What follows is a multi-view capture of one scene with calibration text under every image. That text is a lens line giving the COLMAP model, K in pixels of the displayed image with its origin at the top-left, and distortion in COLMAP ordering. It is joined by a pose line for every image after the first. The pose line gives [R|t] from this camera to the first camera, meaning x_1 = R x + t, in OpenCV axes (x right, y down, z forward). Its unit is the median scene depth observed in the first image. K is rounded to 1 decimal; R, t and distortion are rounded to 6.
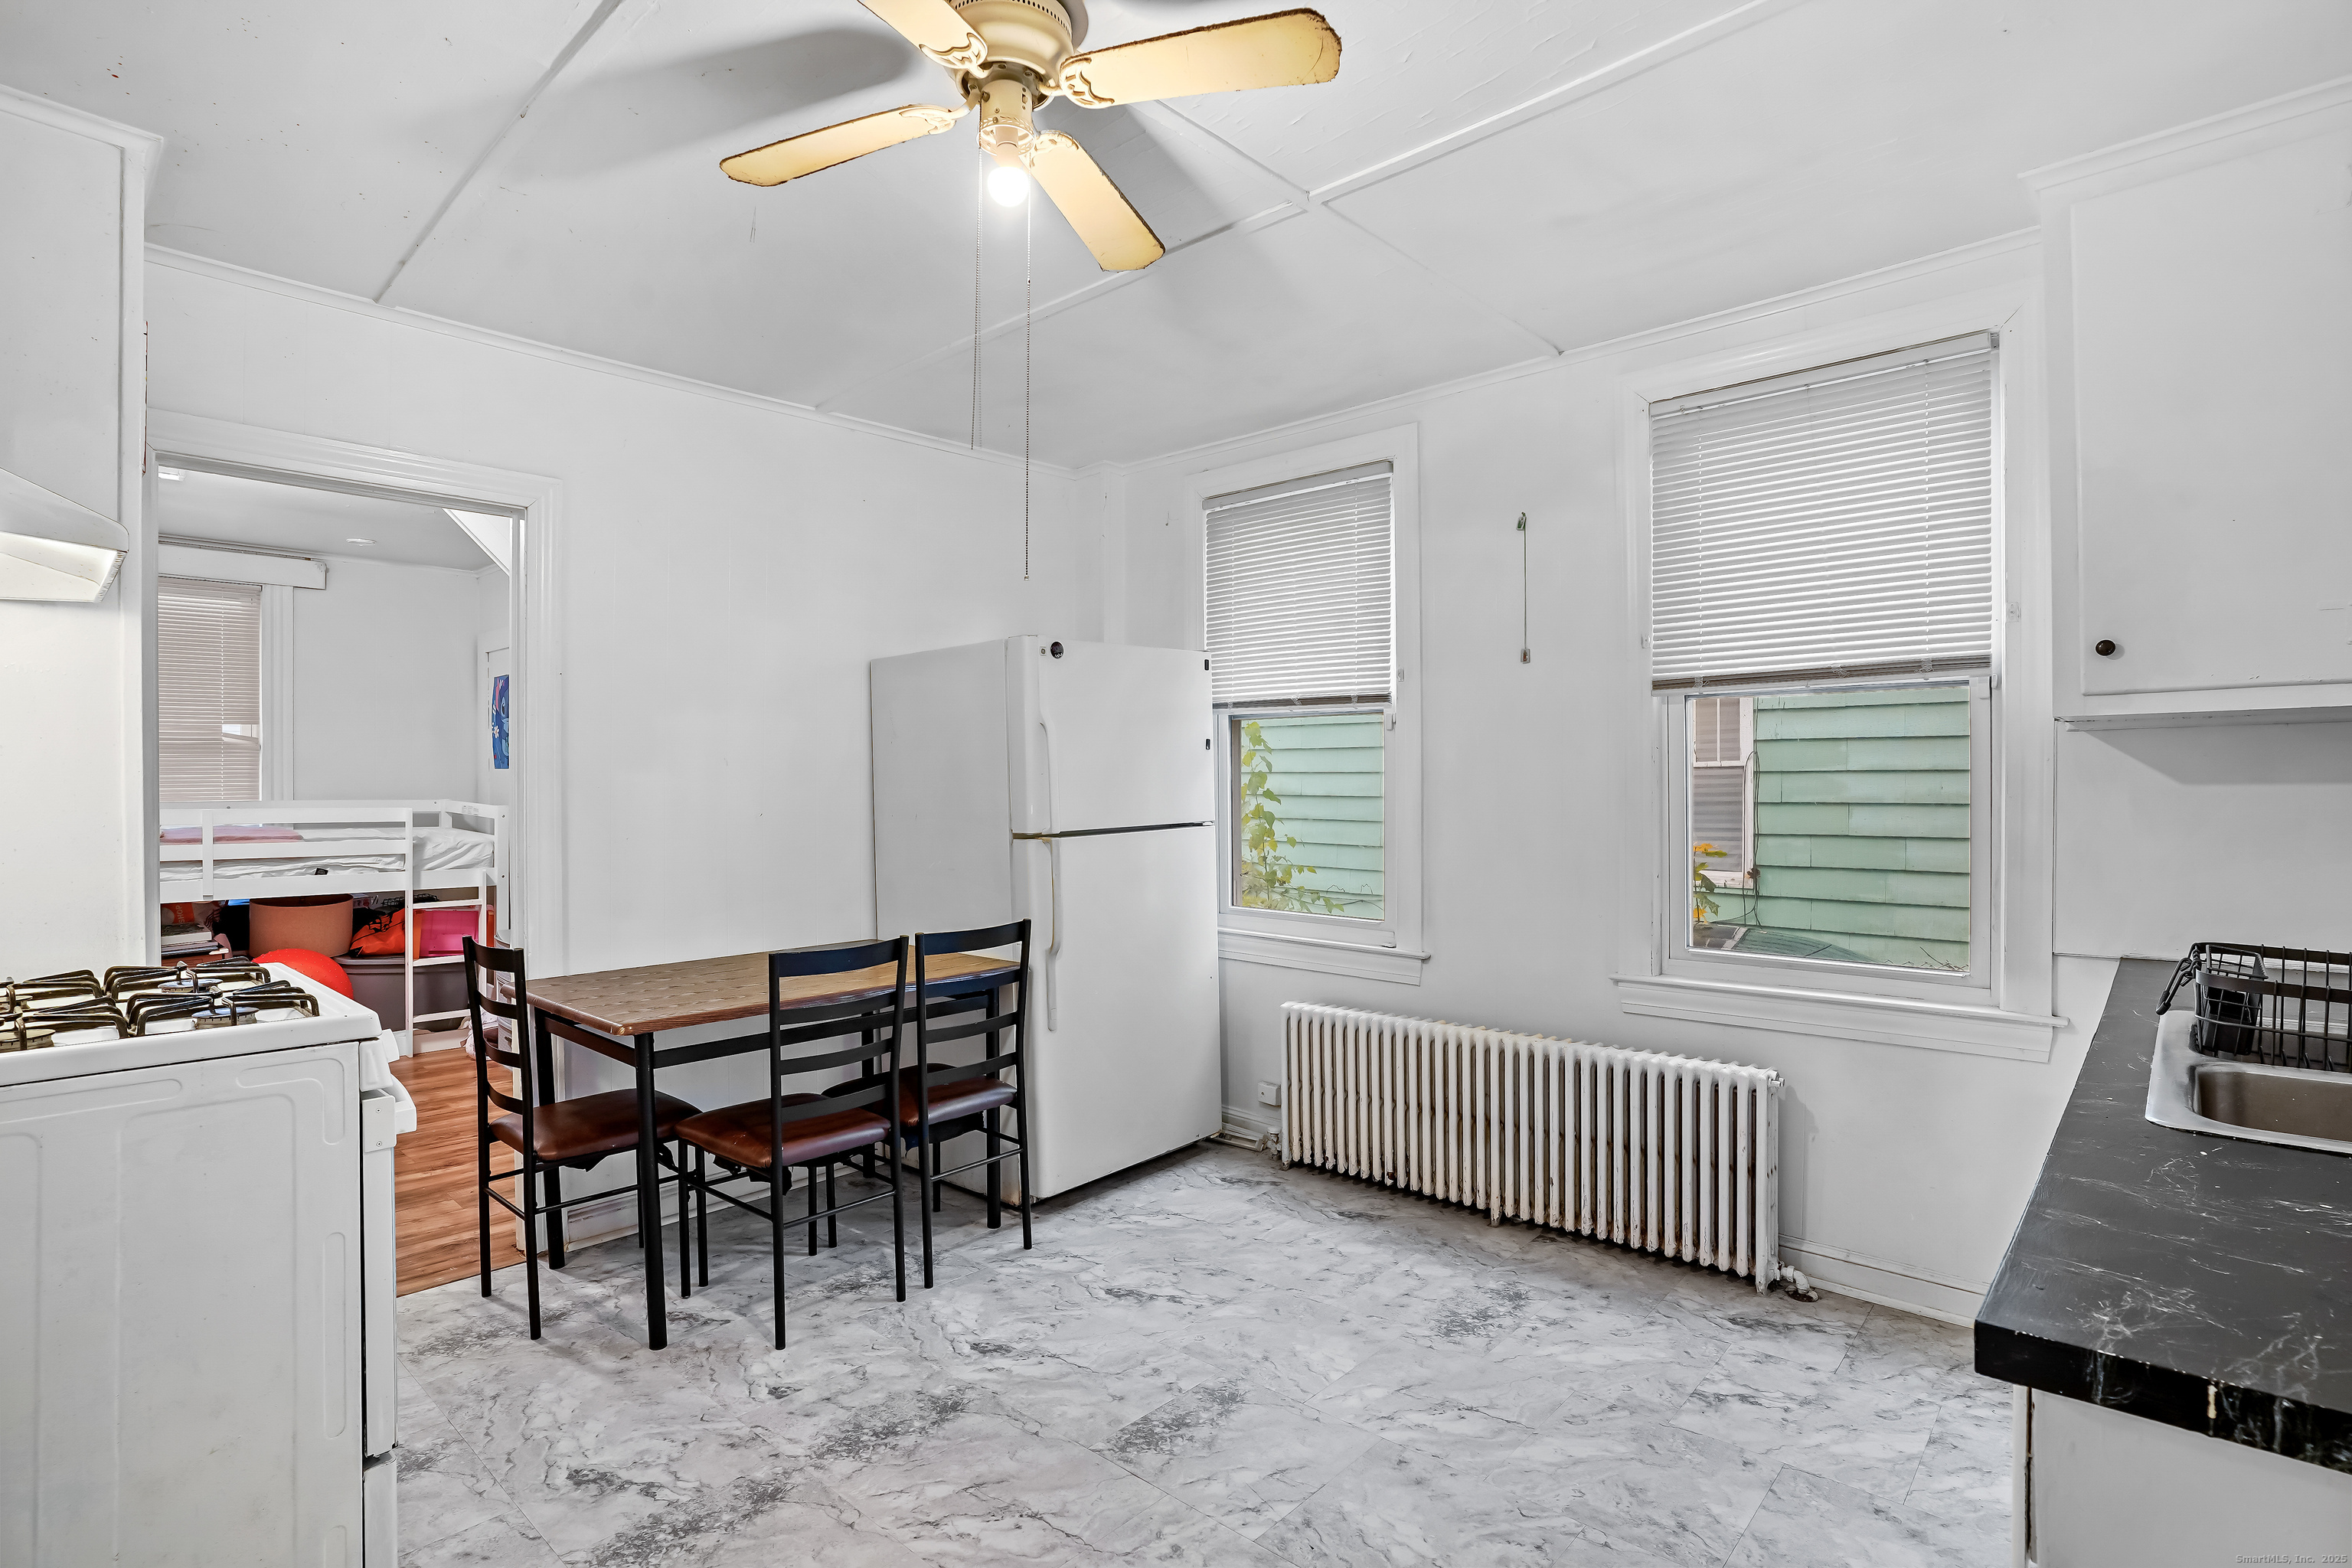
lens RADIAL K [[1183.1, 0, 1169.1], [0, 1183.1, 788.1], [0, 0, 1]] dist [-0.002149, -0.000045]
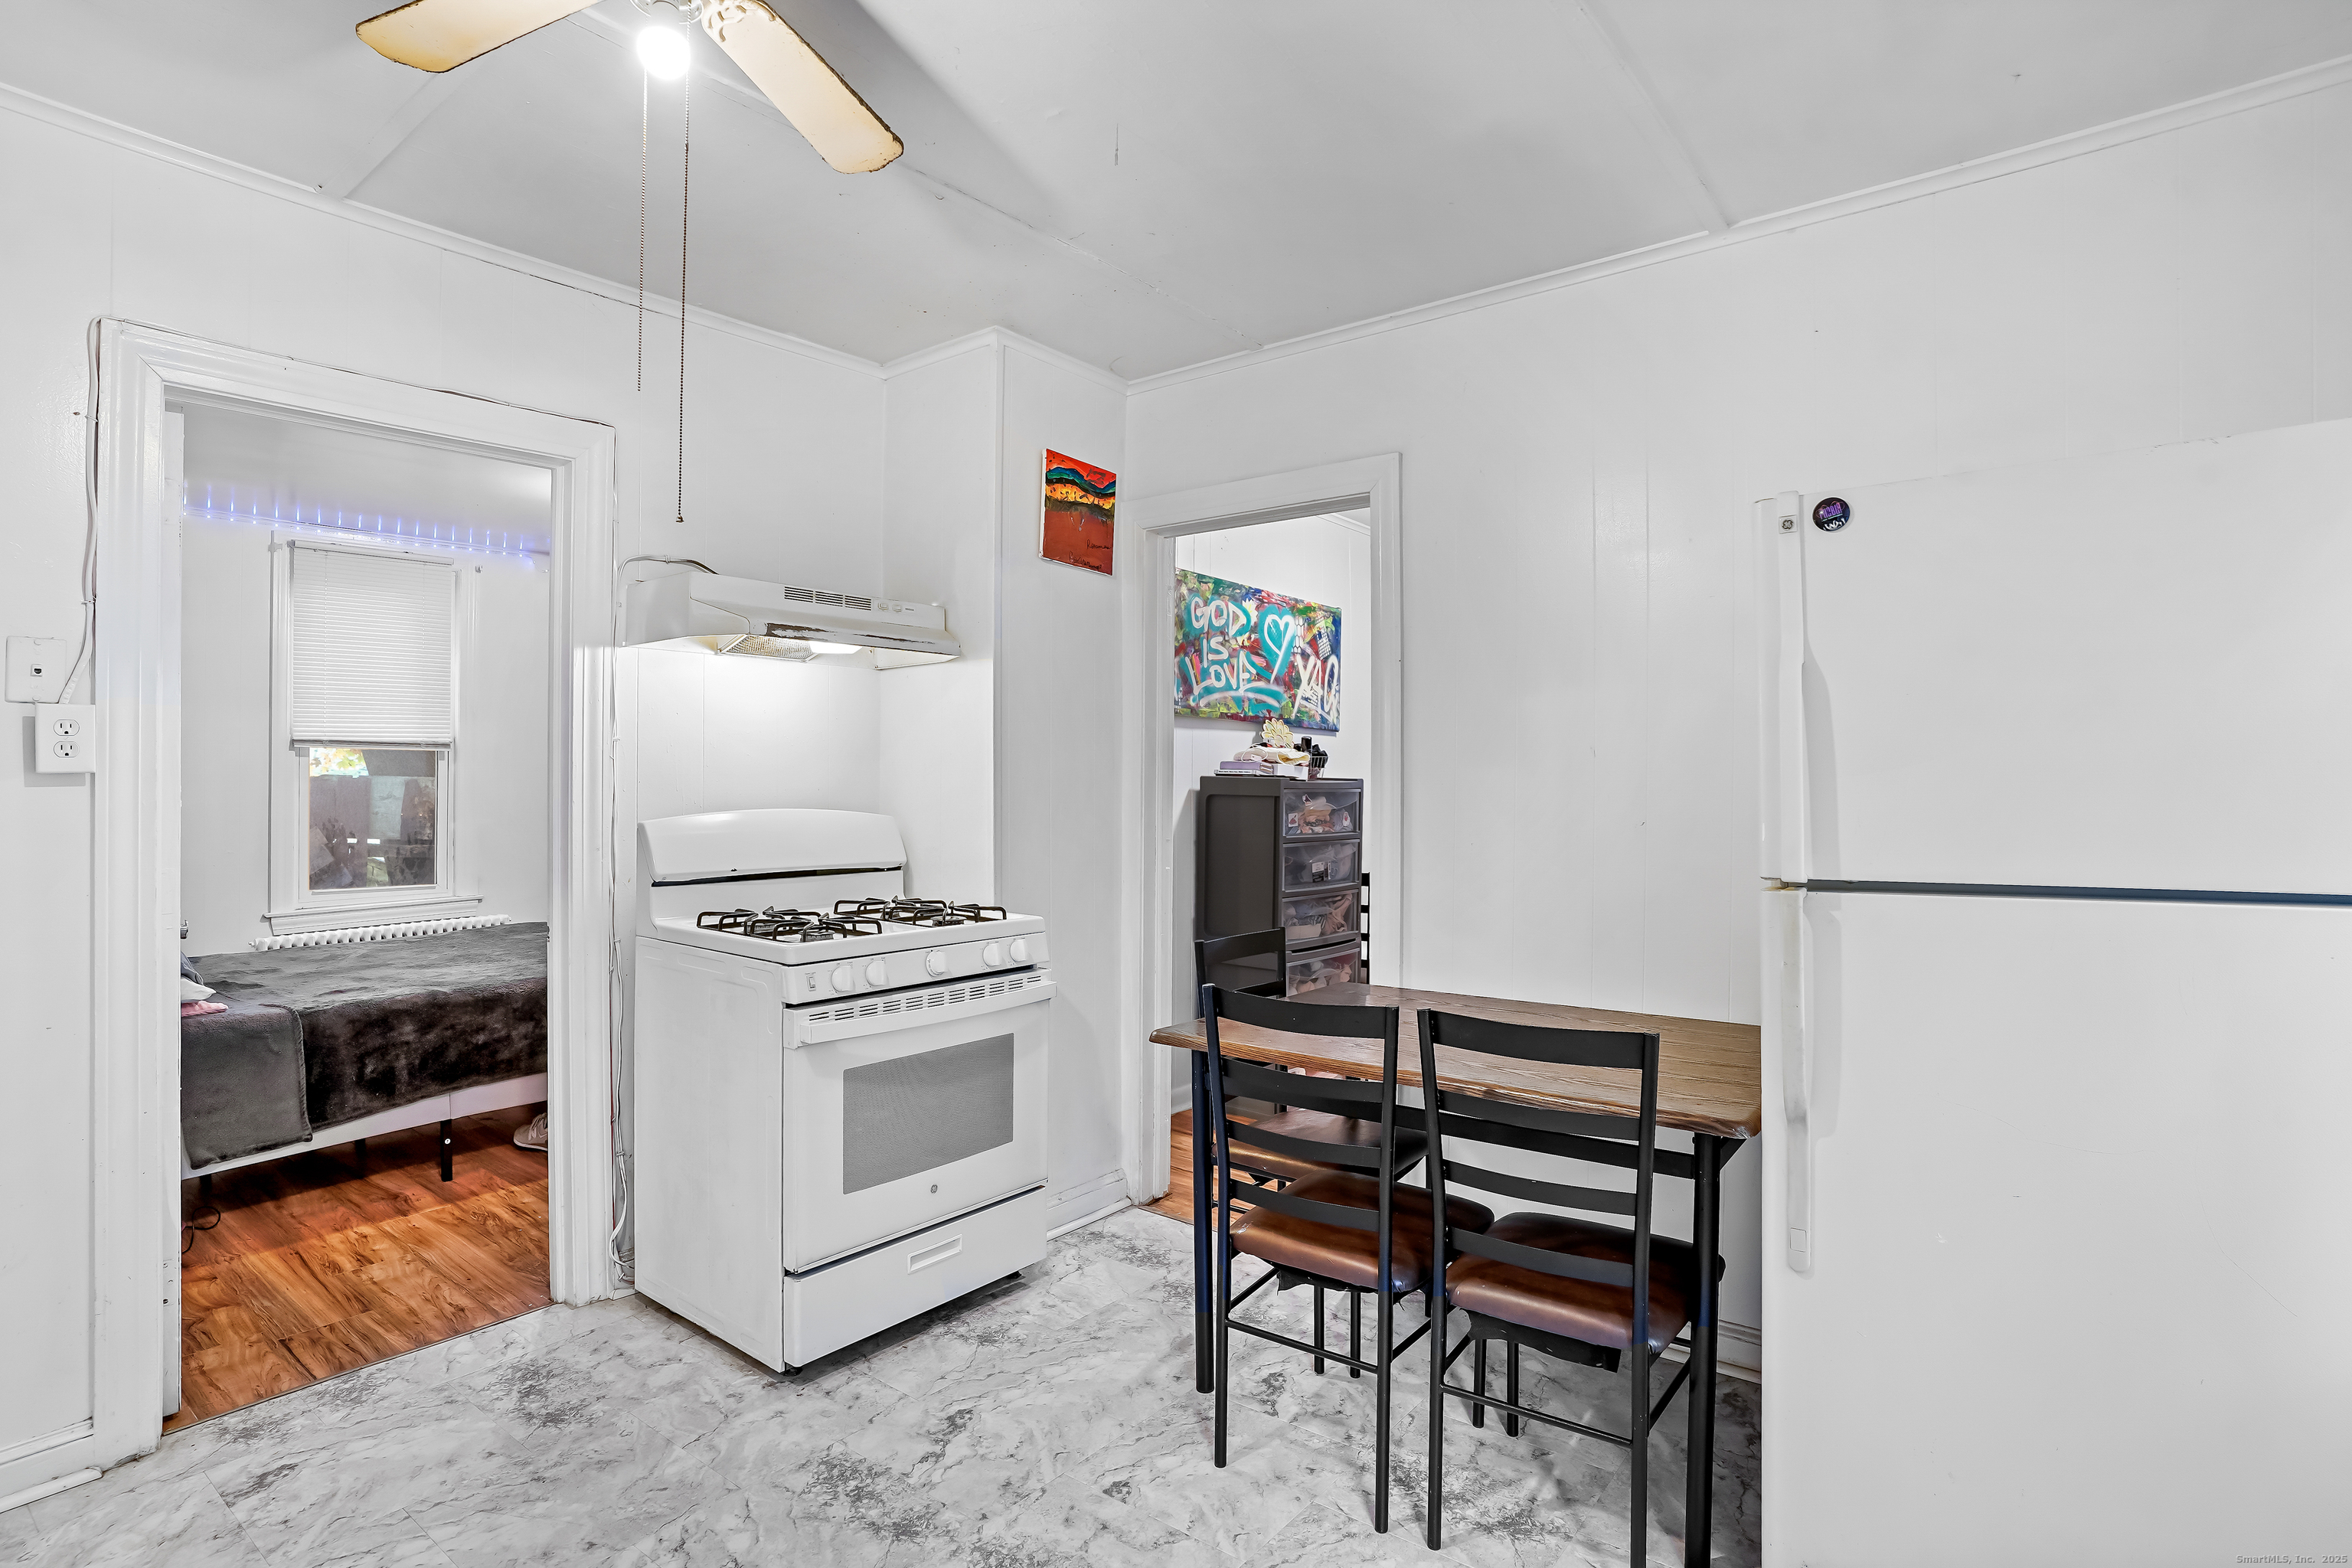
lens RADIAL K [[1183.1, 0, 1173.6], [0, 1183.1, 792.7], [0, 0, 1]] dist [-0.002149, -0.000045]
pose [[0.077636, 0.002023, -0.996980, 0.598663], [-0.011264, 0.999936, 0.001152, 0.003801], [0.996918, 0.011141, 0.077654, 1.093879]]
